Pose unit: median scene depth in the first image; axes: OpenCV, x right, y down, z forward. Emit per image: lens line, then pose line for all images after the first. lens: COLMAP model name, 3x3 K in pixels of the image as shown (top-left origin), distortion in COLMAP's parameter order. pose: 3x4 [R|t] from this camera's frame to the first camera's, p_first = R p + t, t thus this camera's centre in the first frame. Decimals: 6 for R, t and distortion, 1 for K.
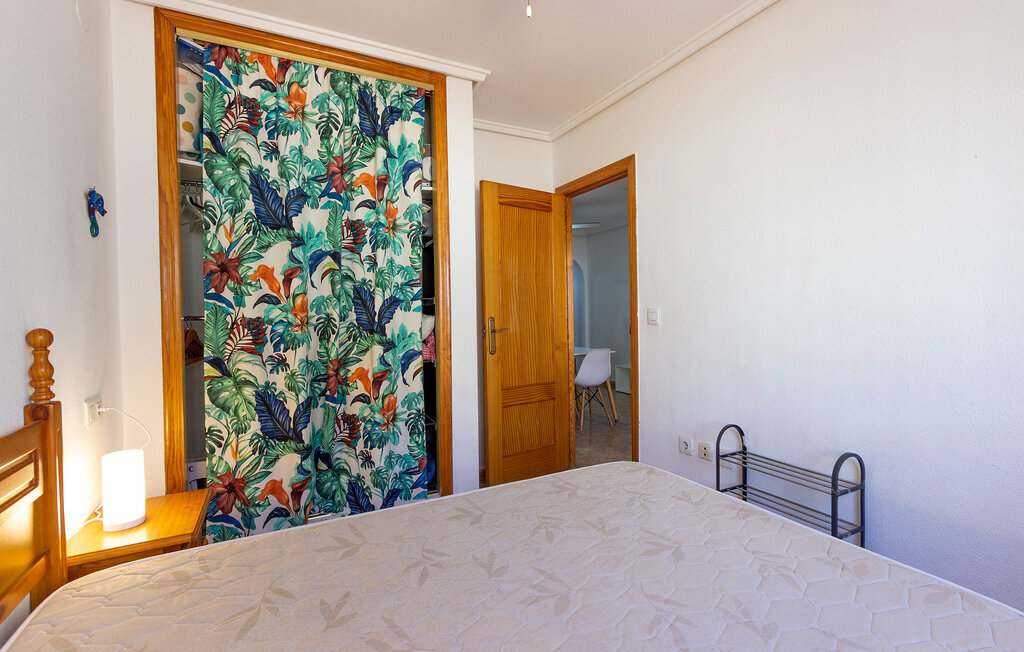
lens RADIAL K [[464.3, 0, 516.3], [0, 464.3, 320.0], [0, 0, 1]] dist [-0.002533, -0.000218]
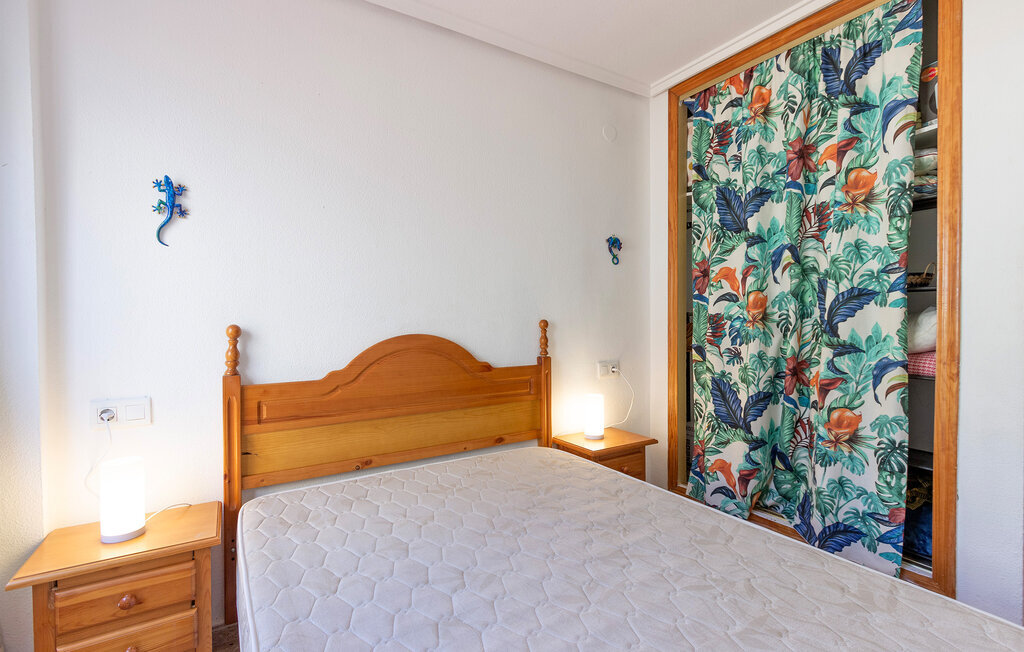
lens RADIAL K [[466.1, 0, 516.0], [0, 466.1, 324.1], [0, 0, 1]] dist [0.000463, -0.000265]
pose [[0.079023, 0.029228, -0.996444, 0.537486], [-0.005025, 0.999569, 0.028921, -0.010597], [0.996860, 0.002722, 0.079136, 0.392356]]
